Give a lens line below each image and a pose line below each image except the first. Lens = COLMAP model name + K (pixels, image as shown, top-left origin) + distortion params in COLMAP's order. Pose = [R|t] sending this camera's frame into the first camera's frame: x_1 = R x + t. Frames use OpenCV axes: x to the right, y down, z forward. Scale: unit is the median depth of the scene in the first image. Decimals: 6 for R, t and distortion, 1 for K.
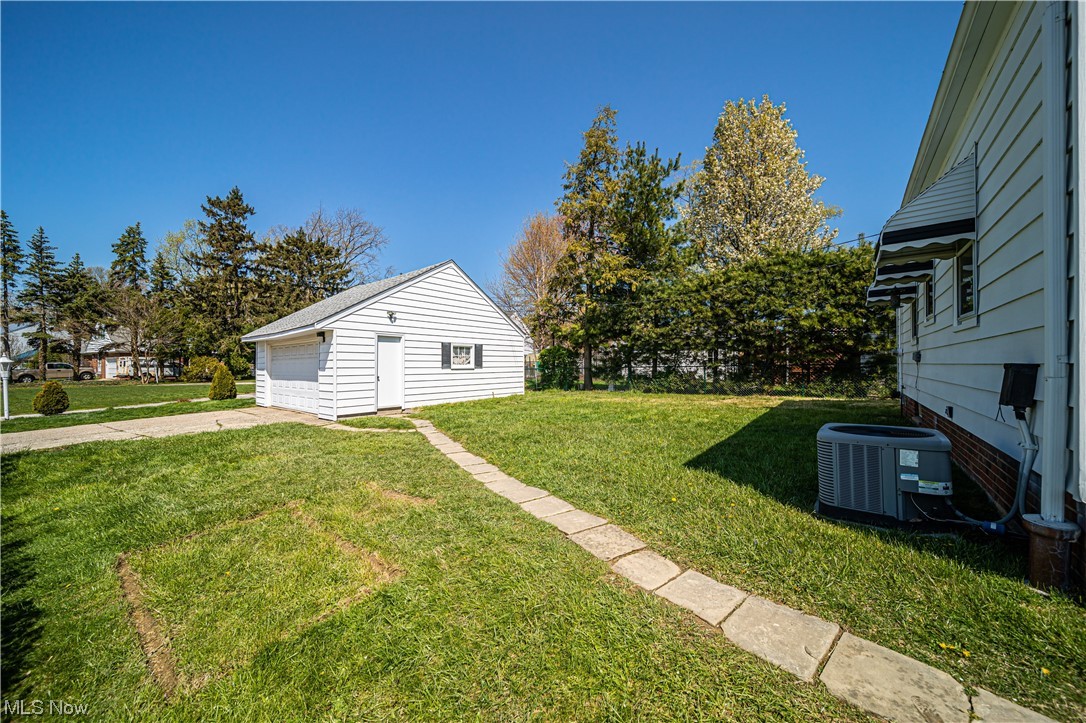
lens RADIAL K [[379.3, 0, 543.0], [0, 379.3, 361.5], [0, 0, 1]] dist [-0.000884, -0.000019]
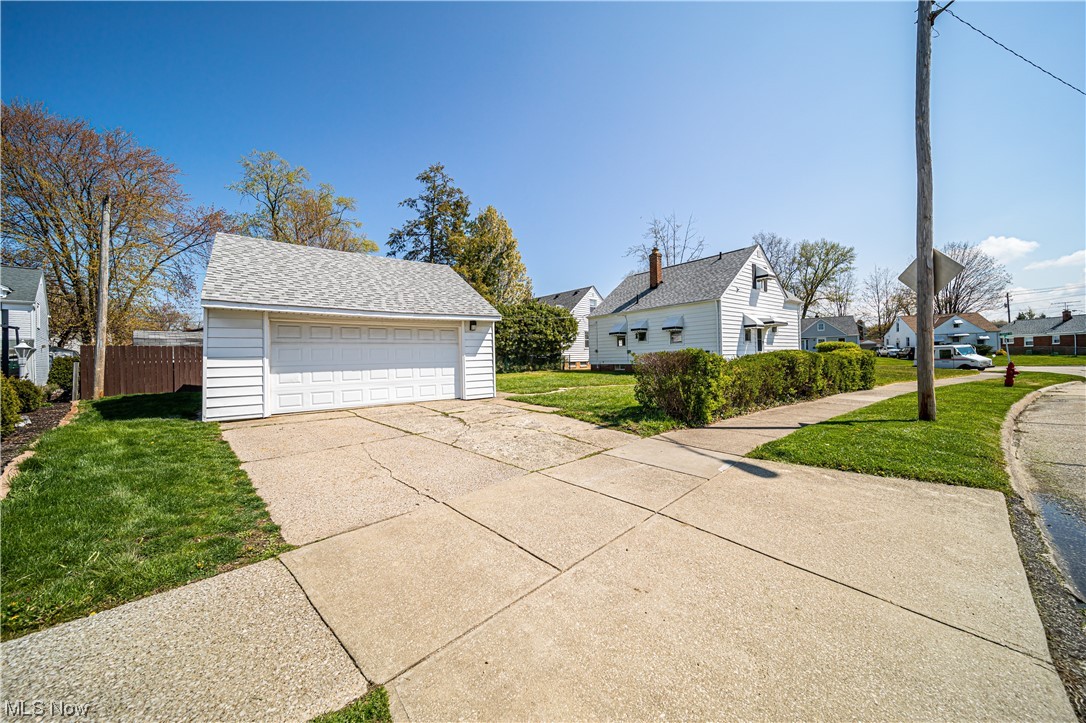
lens RADIAL K [[379.3, 0, 543.0], [0, 379.3, 361.5], [0, 0, 1]] dist [-0.000884, -0.000019]
pose [[0.227834, -0.002946, 0.973695, -1.172950], [0.014737, 0.999891, -0.000423, 0.032455], [-0.973588, 0.014446, 0.227853, 0.401014]]
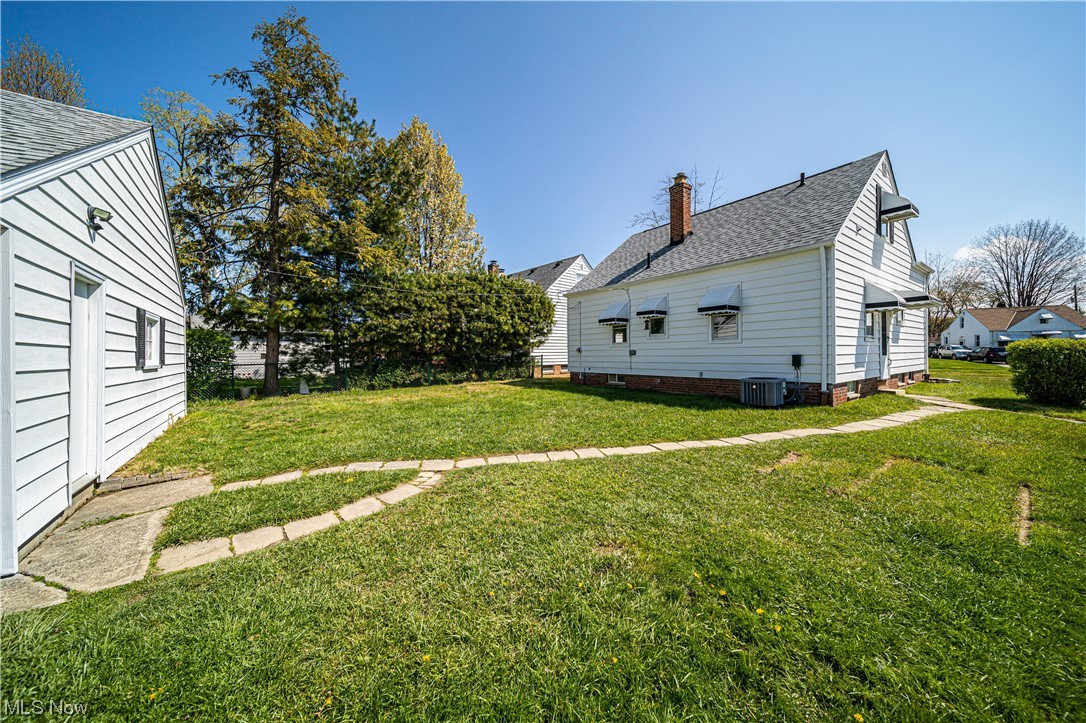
lens RADIAL K [[379.3, 0, 543.0], [0, 379.3, 361.5], [0, 0, 1]] dist [-0.000884, -0.000019]
pose [[0.237532, -0.013431, 0.971287, -0.496773], [0.003885, 0.999910, 0.012876, 0.005235], [-0.971372, 0.000715, 0.237563, 0.404567]]
